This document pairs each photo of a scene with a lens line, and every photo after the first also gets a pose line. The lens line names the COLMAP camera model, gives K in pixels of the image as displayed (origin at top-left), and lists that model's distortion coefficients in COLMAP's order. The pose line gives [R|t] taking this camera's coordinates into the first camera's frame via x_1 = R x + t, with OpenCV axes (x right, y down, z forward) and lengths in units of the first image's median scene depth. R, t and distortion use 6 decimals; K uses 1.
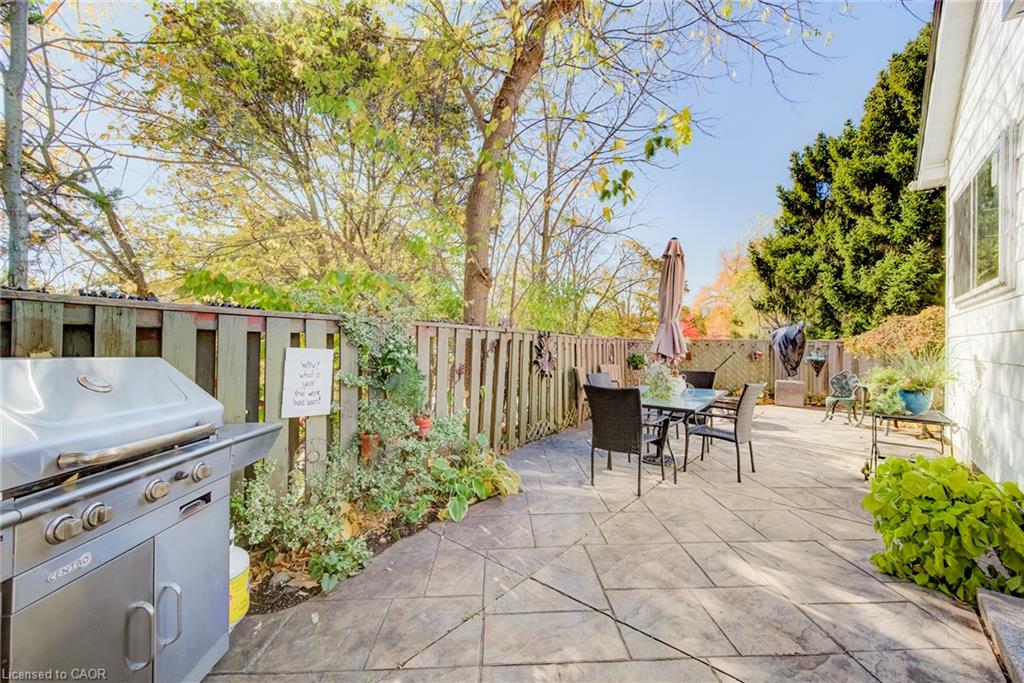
lens RADIAL K [[402.5, 0, 514.7], [0, 402.5, 346.9], [0, 0, 1]] dist [-0.001481, -0.000339]
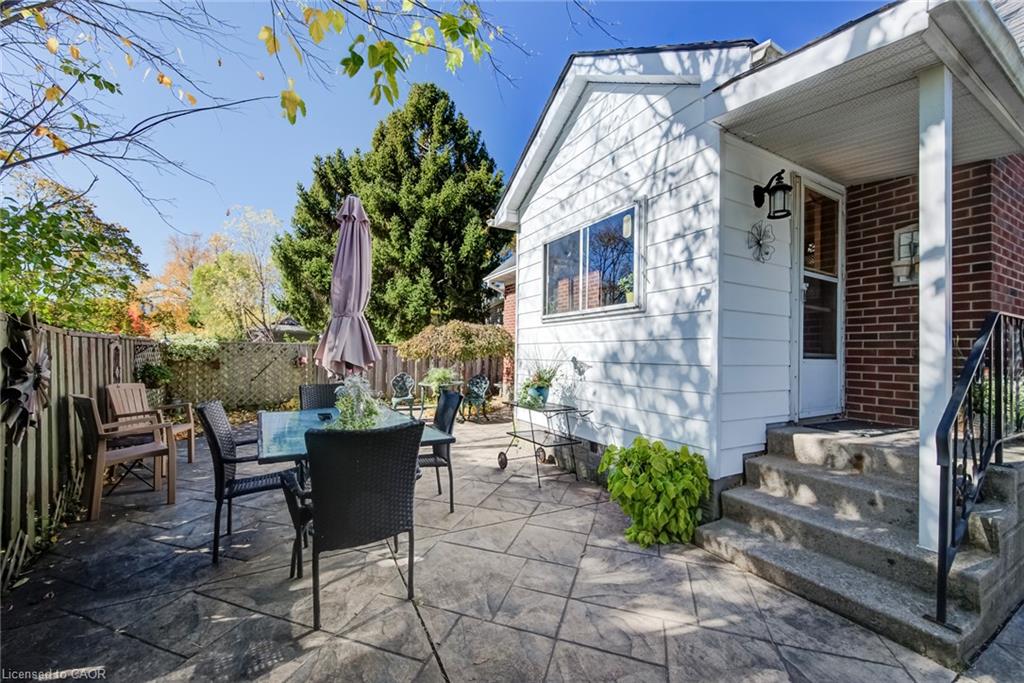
lens RADIAL K [[402.5, 0, 514.7], [0, 402.5, 346.9], [0, 0, 1]] dist [-0.001481, -0.000339]
pose [[0.354187, 0.007325, 0.935146, -0.071635], [0.002865, 0.999956, -0.008917, -0.000698], [-0.935170, 0.005837, 0.354151, 0.227136]]
